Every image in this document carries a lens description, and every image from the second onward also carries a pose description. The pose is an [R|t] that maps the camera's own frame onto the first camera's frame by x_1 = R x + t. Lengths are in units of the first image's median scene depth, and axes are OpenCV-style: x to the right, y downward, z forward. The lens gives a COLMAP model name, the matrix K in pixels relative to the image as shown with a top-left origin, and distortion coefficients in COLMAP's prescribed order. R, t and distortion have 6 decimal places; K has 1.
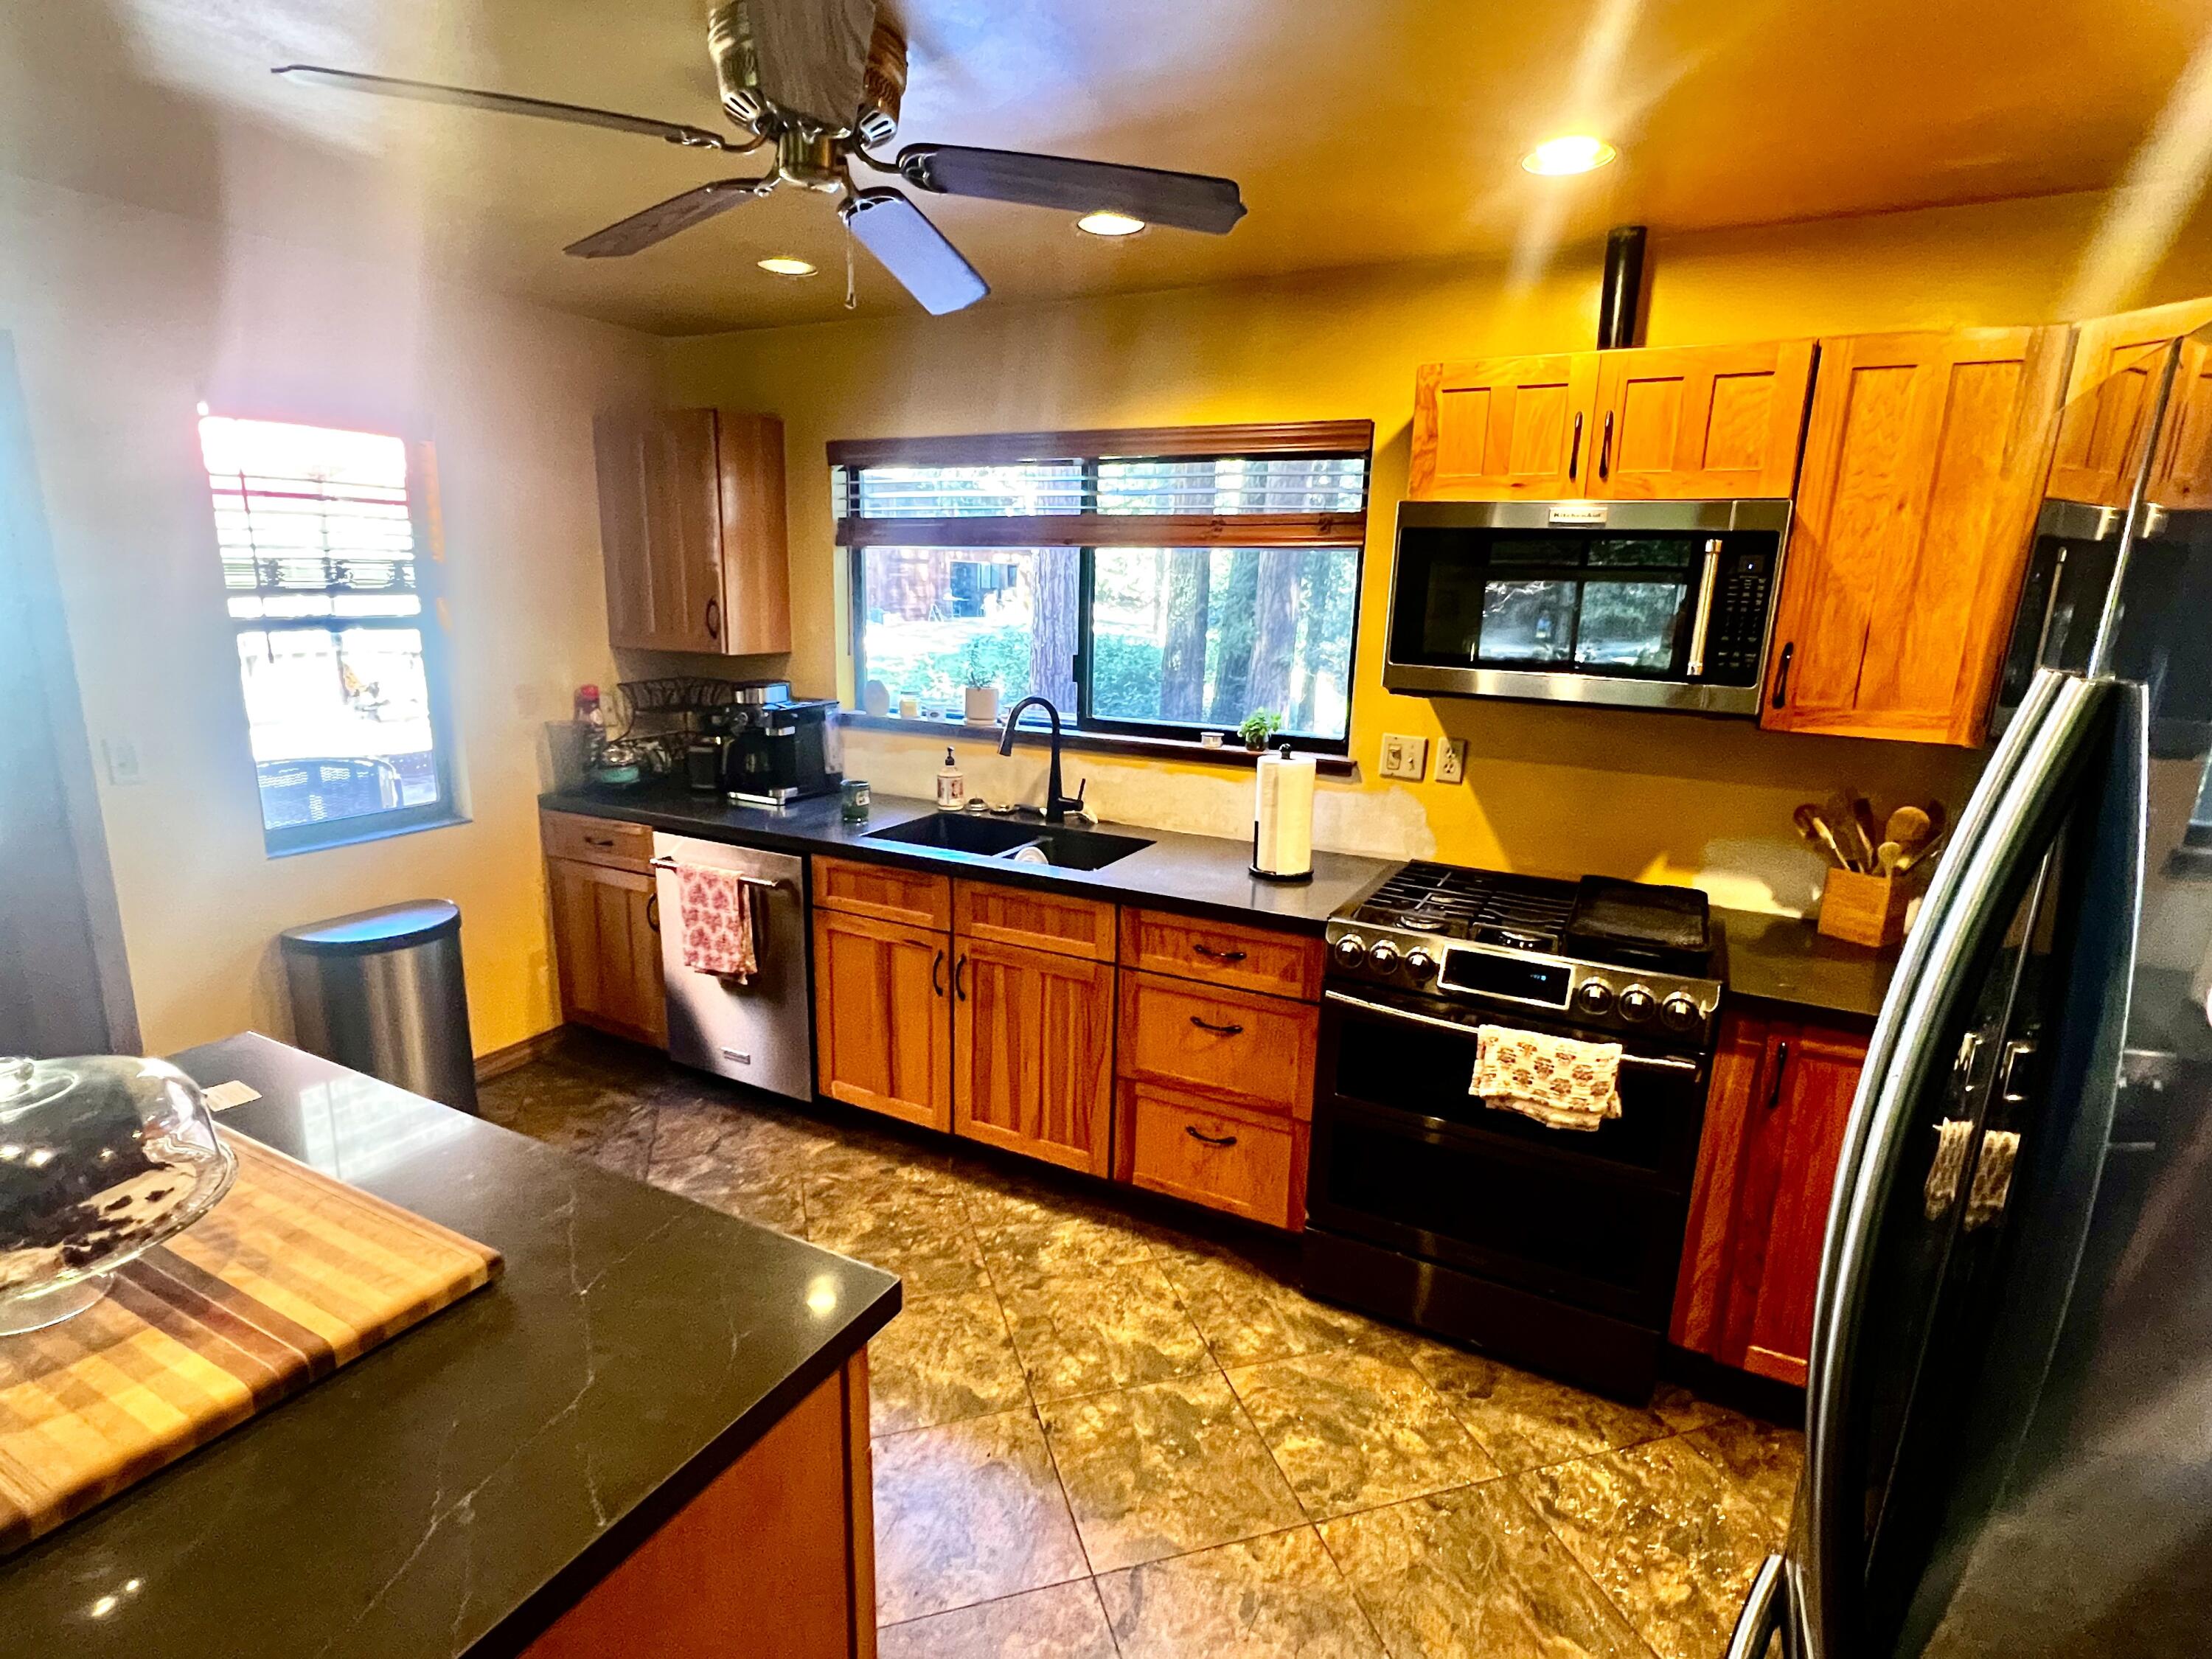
lens RADIAL K [[1083.1, 0, 1106.6], [0, 1083.1, 844.5], [0, 0, 1]] dist [-0.002267, 0.000194]
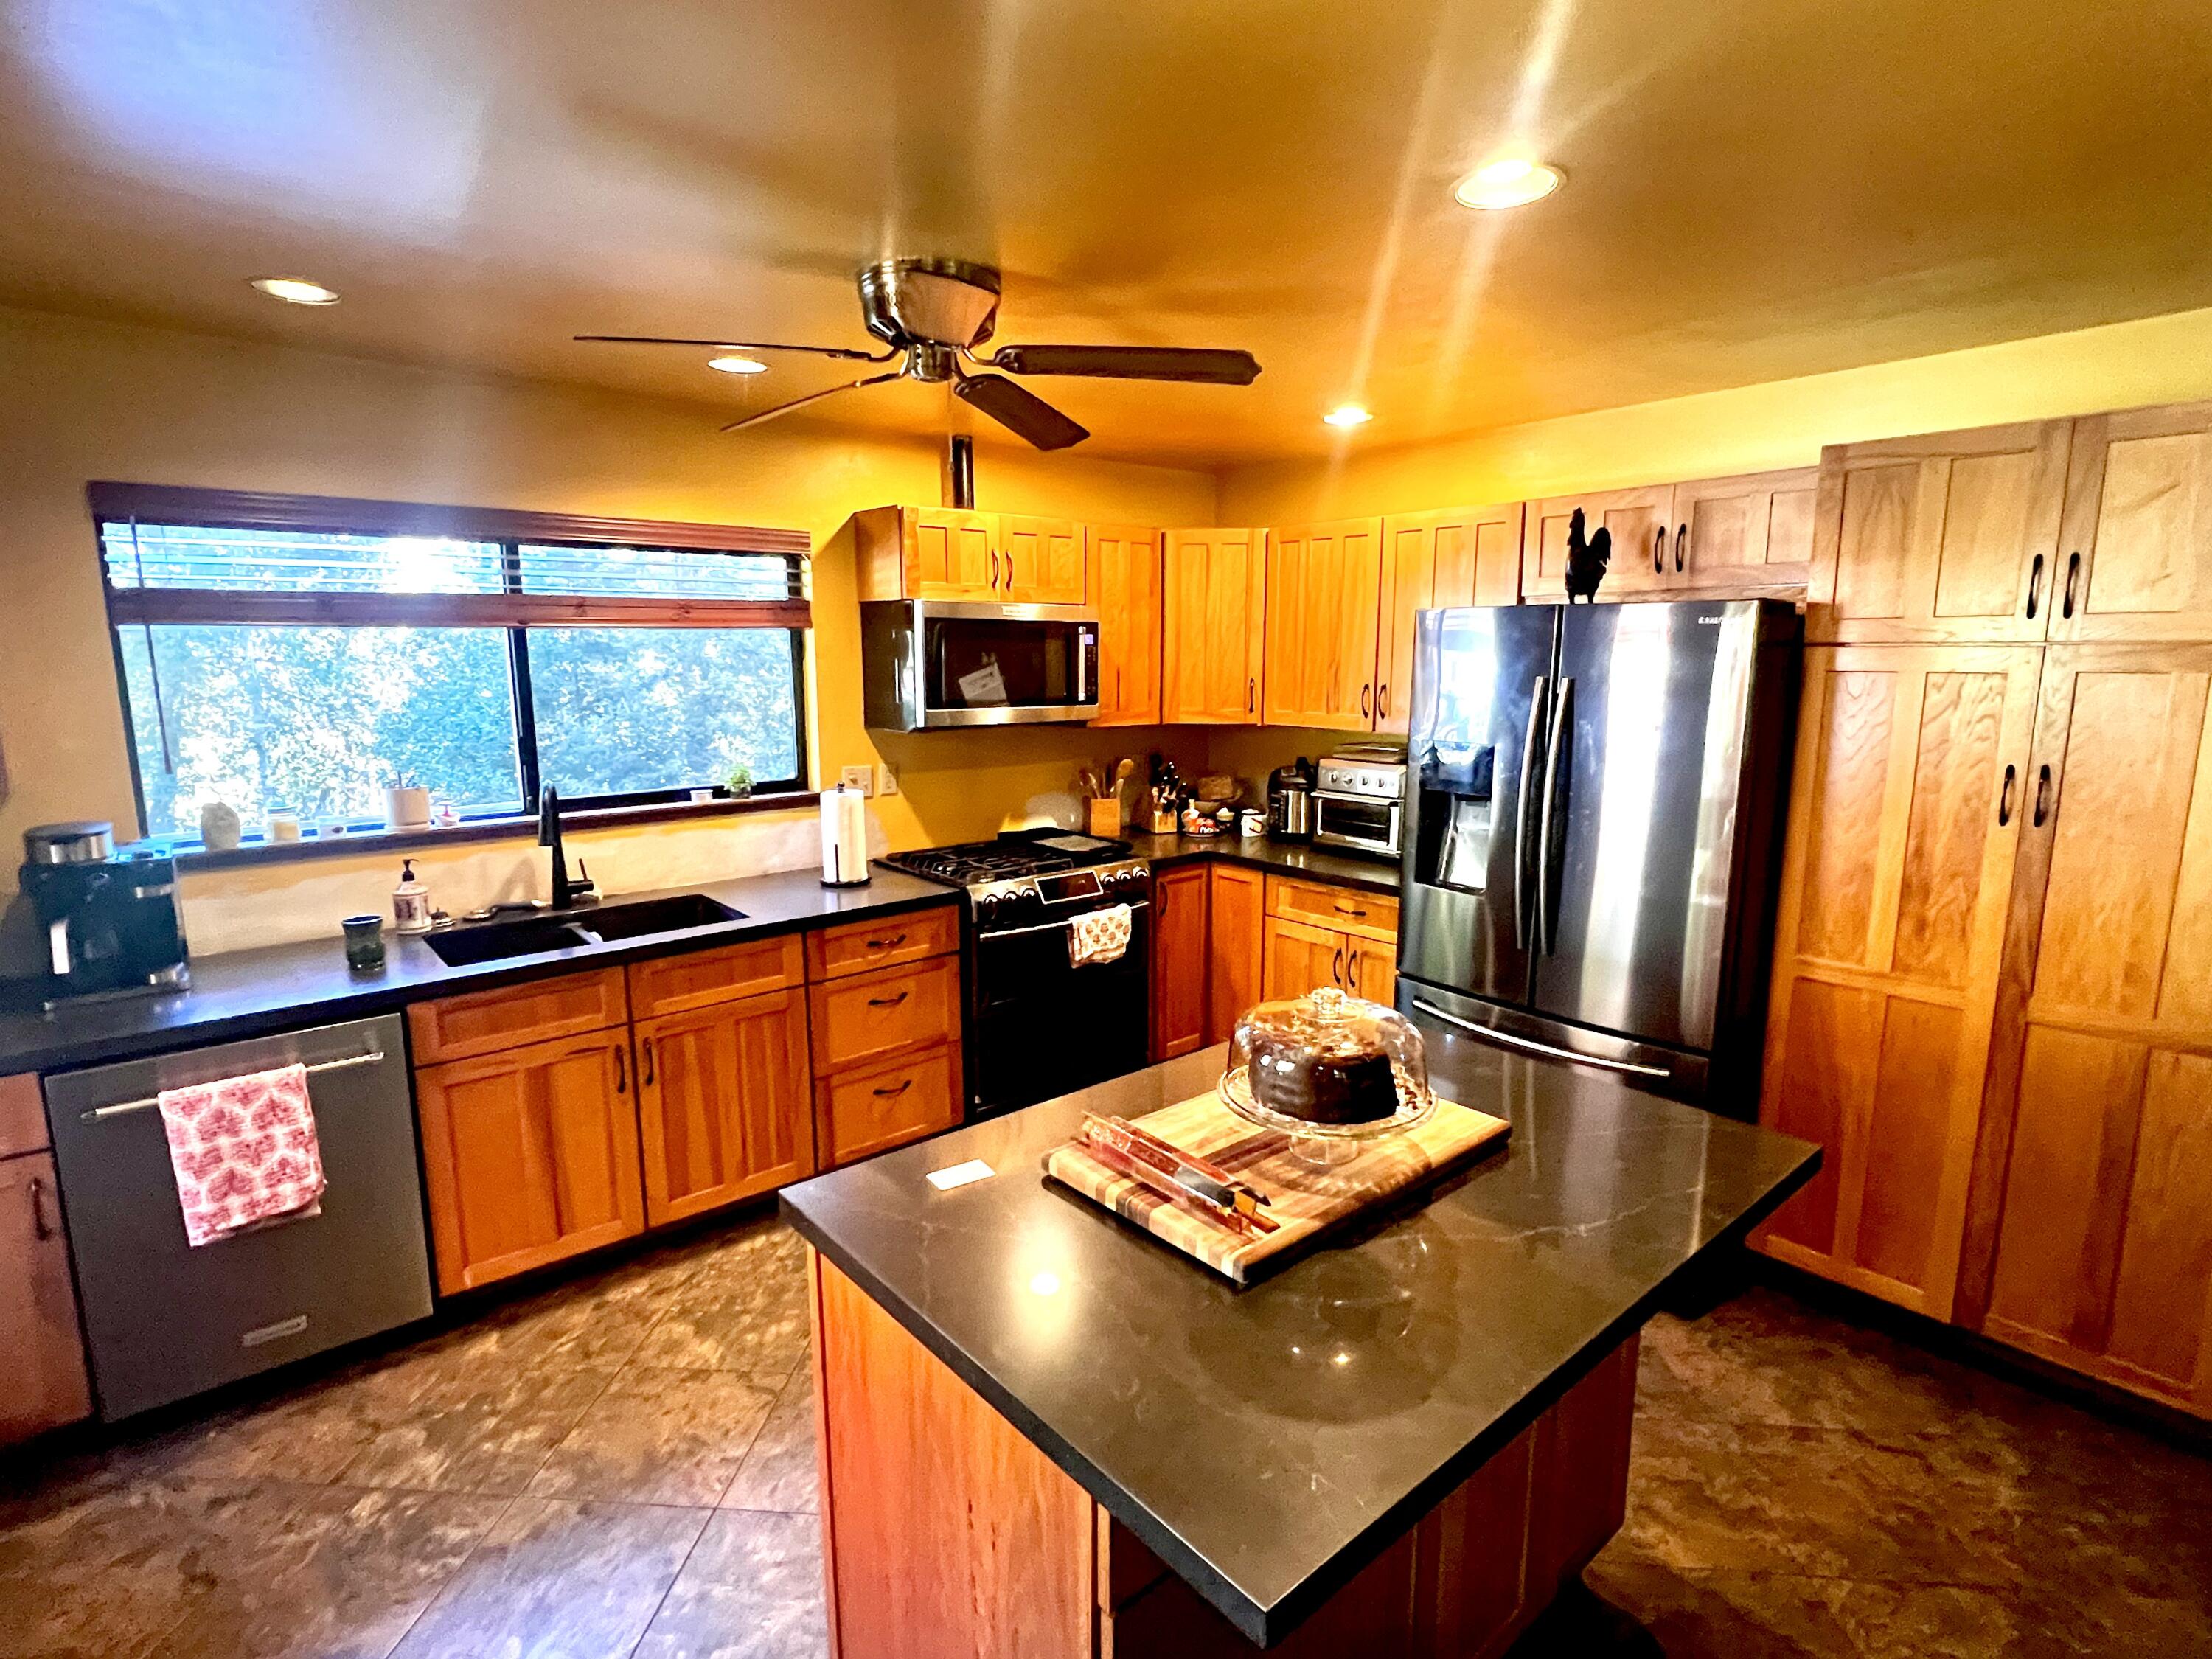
lens RADIAL K [[1107.3, 0, 1106.0], [0, 1107.3, 829.5], [0, 0, 1]] dist [0.001668, 0.000419]
pose [[0.384034, -0.180505, 0.905503, -0.850506], [0.224080, 0.969606, 0.098249, -0.089188], [-0.895715, 0.165175, 0.412810, 0.169479]]
